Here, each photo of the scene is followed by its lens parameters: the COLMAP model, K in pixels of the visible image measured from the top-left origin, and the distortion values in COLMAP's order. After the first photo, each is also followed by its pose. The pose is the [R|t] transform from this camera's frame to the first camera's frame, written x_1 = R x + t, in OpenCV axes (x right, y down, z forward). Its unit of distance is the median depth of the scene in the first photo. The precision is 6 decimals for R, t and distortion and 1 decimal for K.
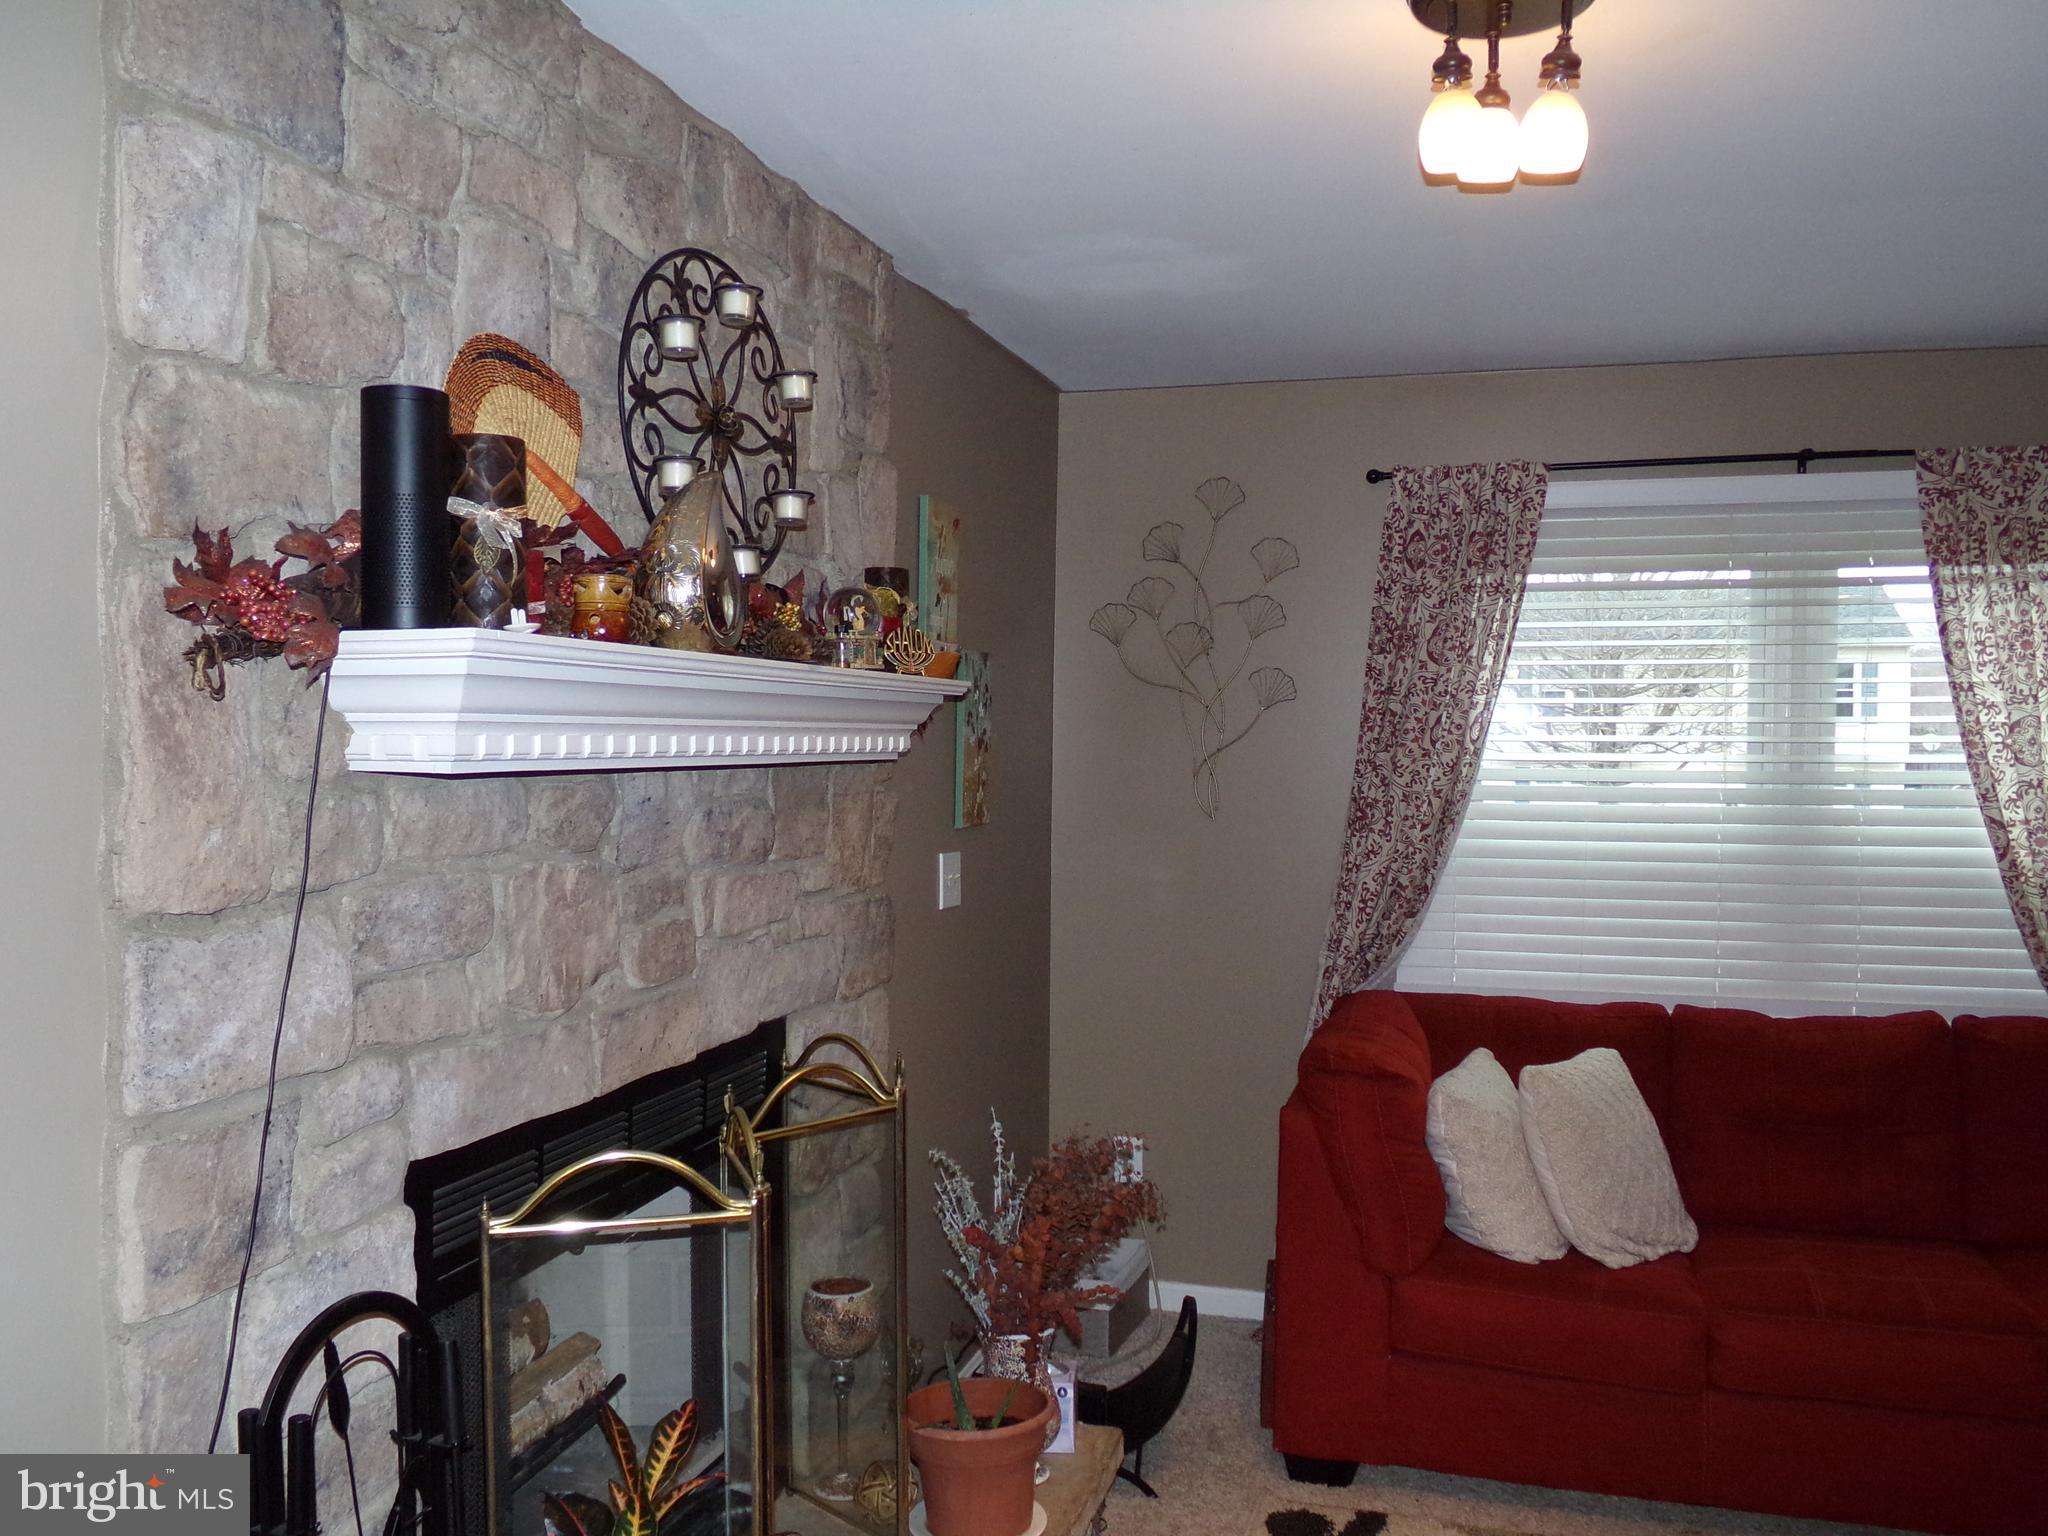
lens RADIAL K [[1653.8, 0, 1040.9], [0, 1653.8, 751.7], [0, 0, 1]] dist [-0.008951, -0.029337]
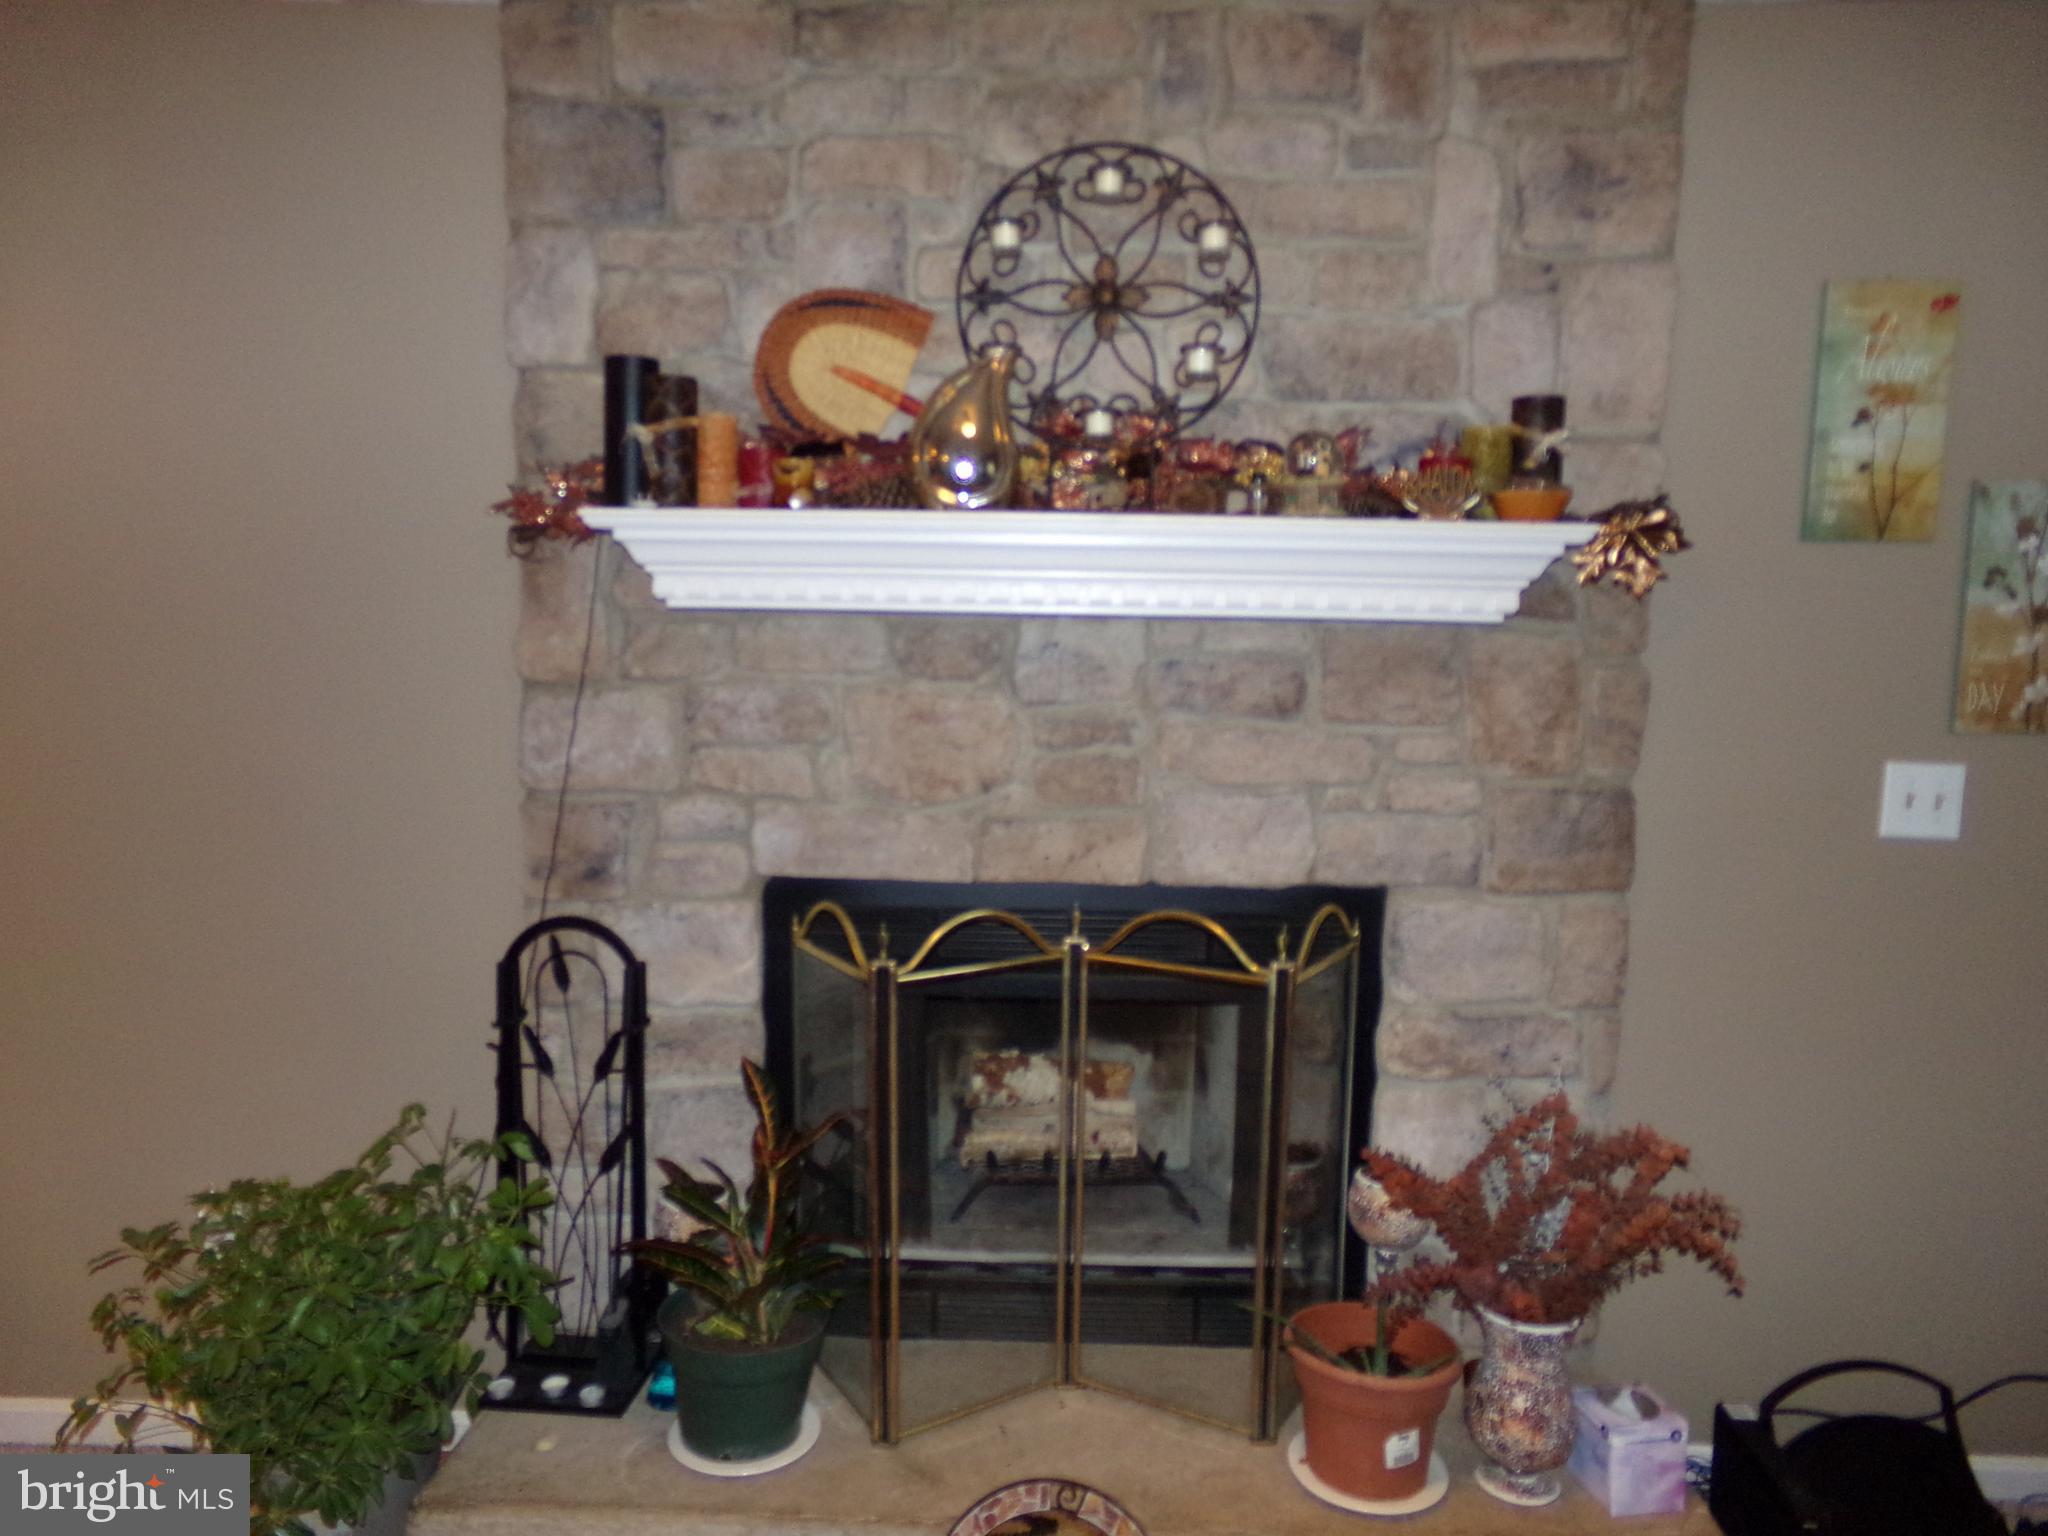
lens RADIAL K [[1415.7, 0, 1002.6], [0, 1415.7, 790.4], [0, 0, 1]] dist [-0.045131, 0.049379]
pose [[0.248003, 0.101103, -0.963469, 0.779398], [-0.023396, 0.994874, 0.098376, 0.036452], [0.968477, -0.001856, 0.249097, 0.770879]]
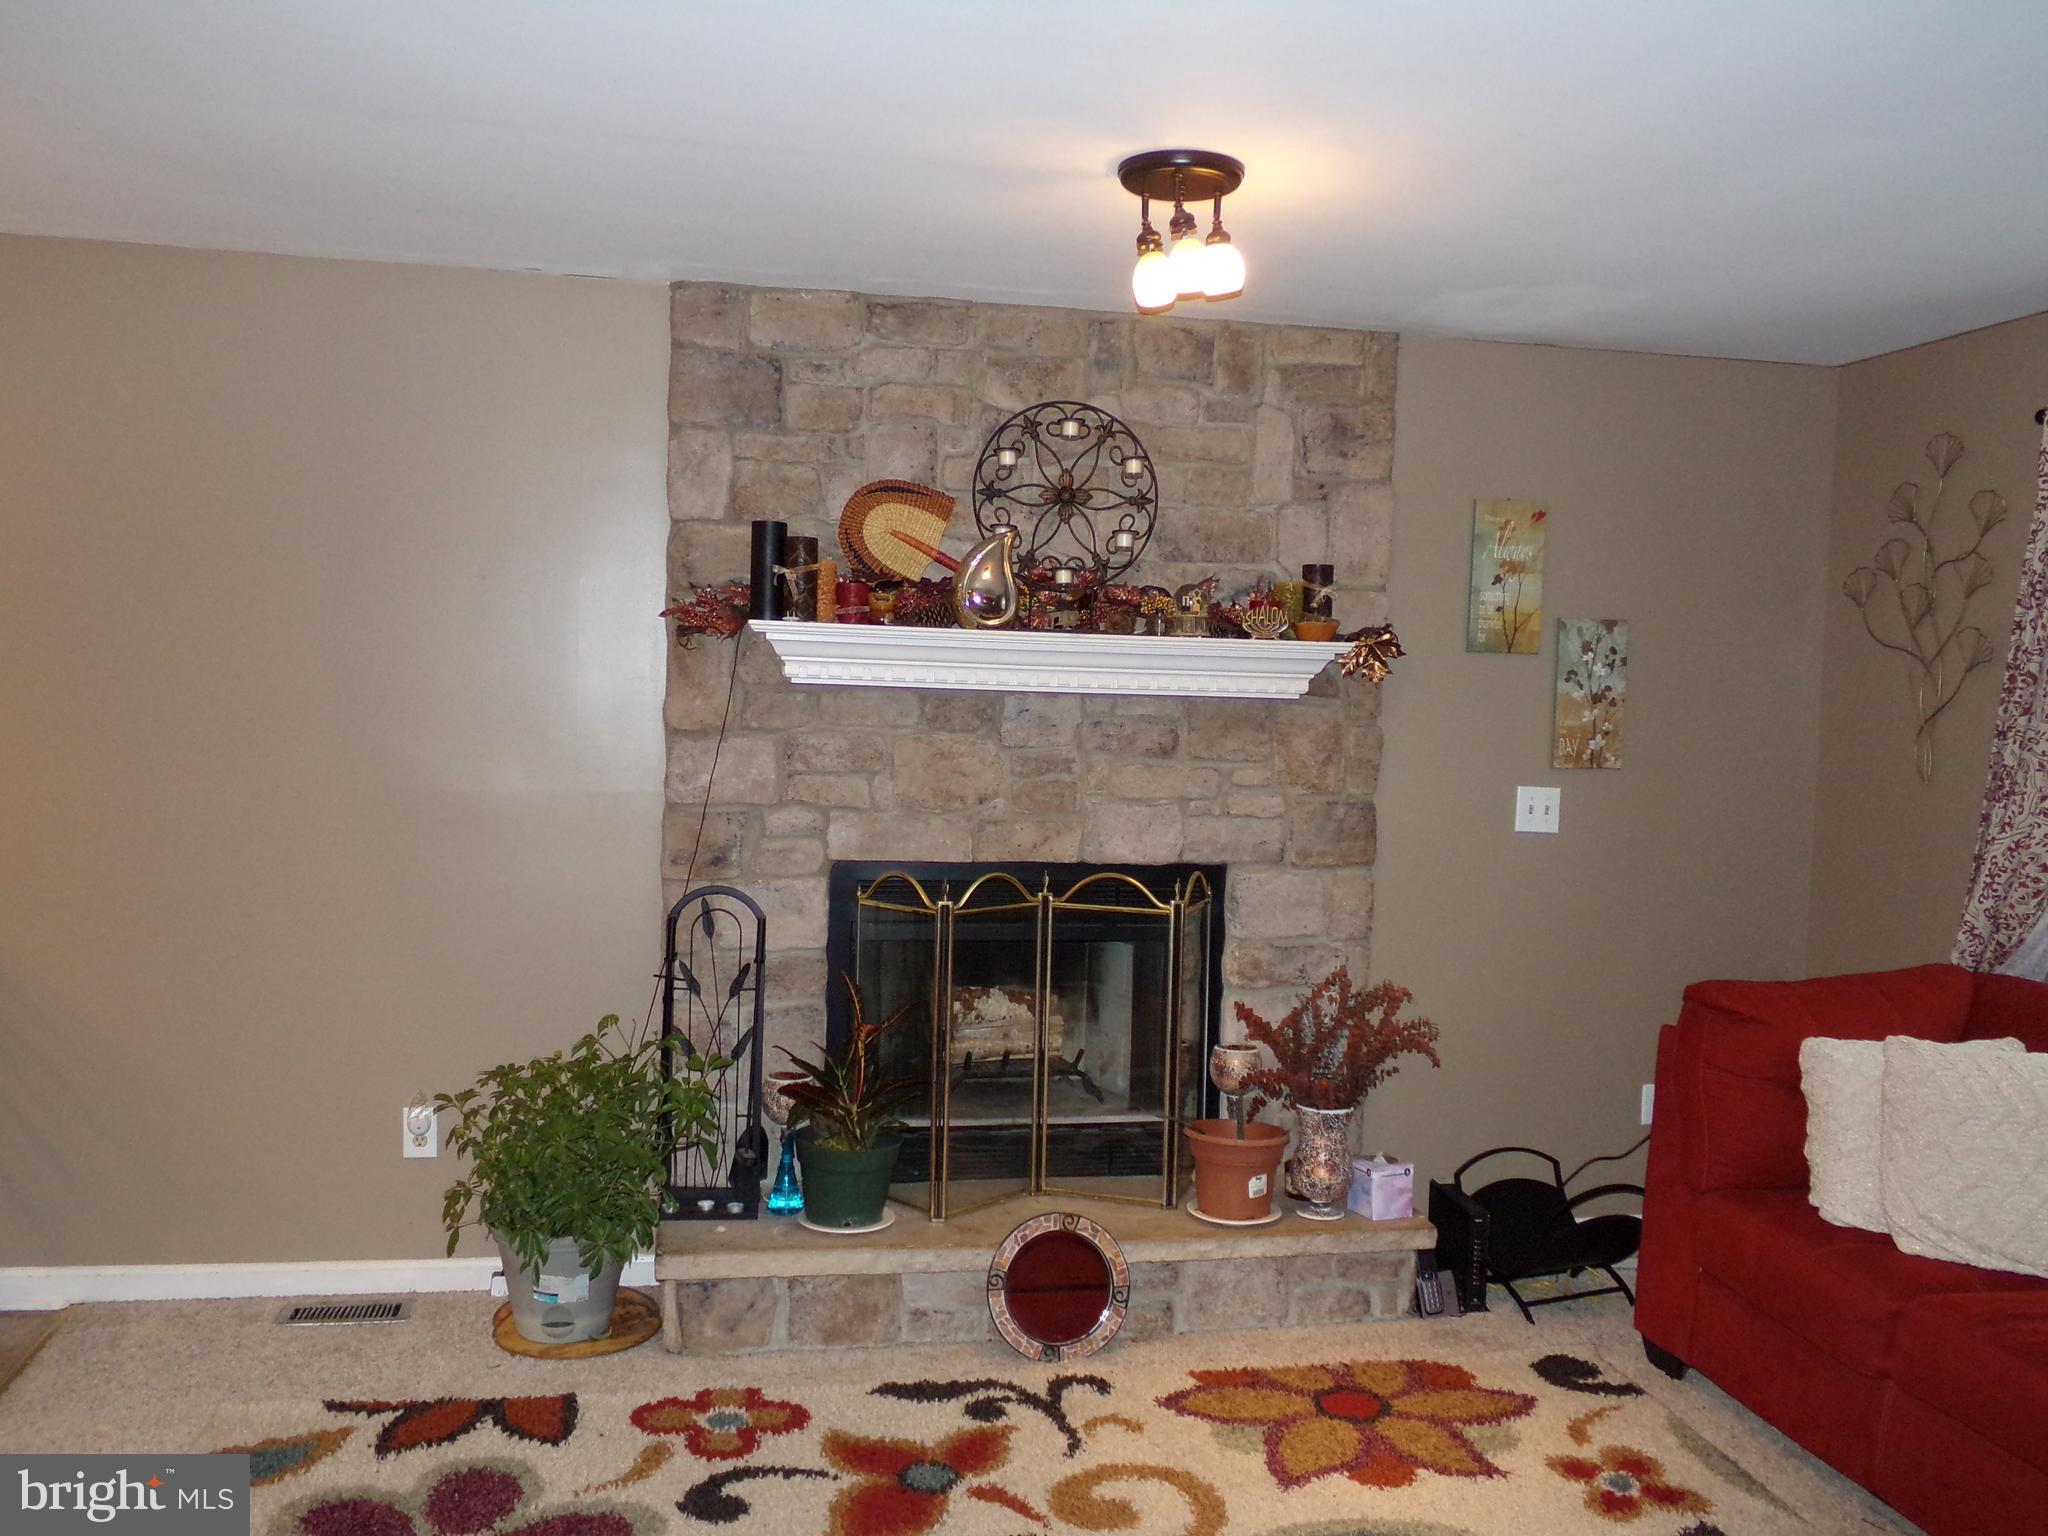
lens RADIAL K [[1653.8, 0, 1010.9], [0, 1653.8, 774.6], [0, 0, 1]] dist [-0.008951, -0.029337]
pose [[0.452578, 0.051643, -0.890228, 1.481672], [-0.035742, 0.998570, 0.039757, 0.030970], [0.891008, 0.013825, 0.453777, 0.174241]]
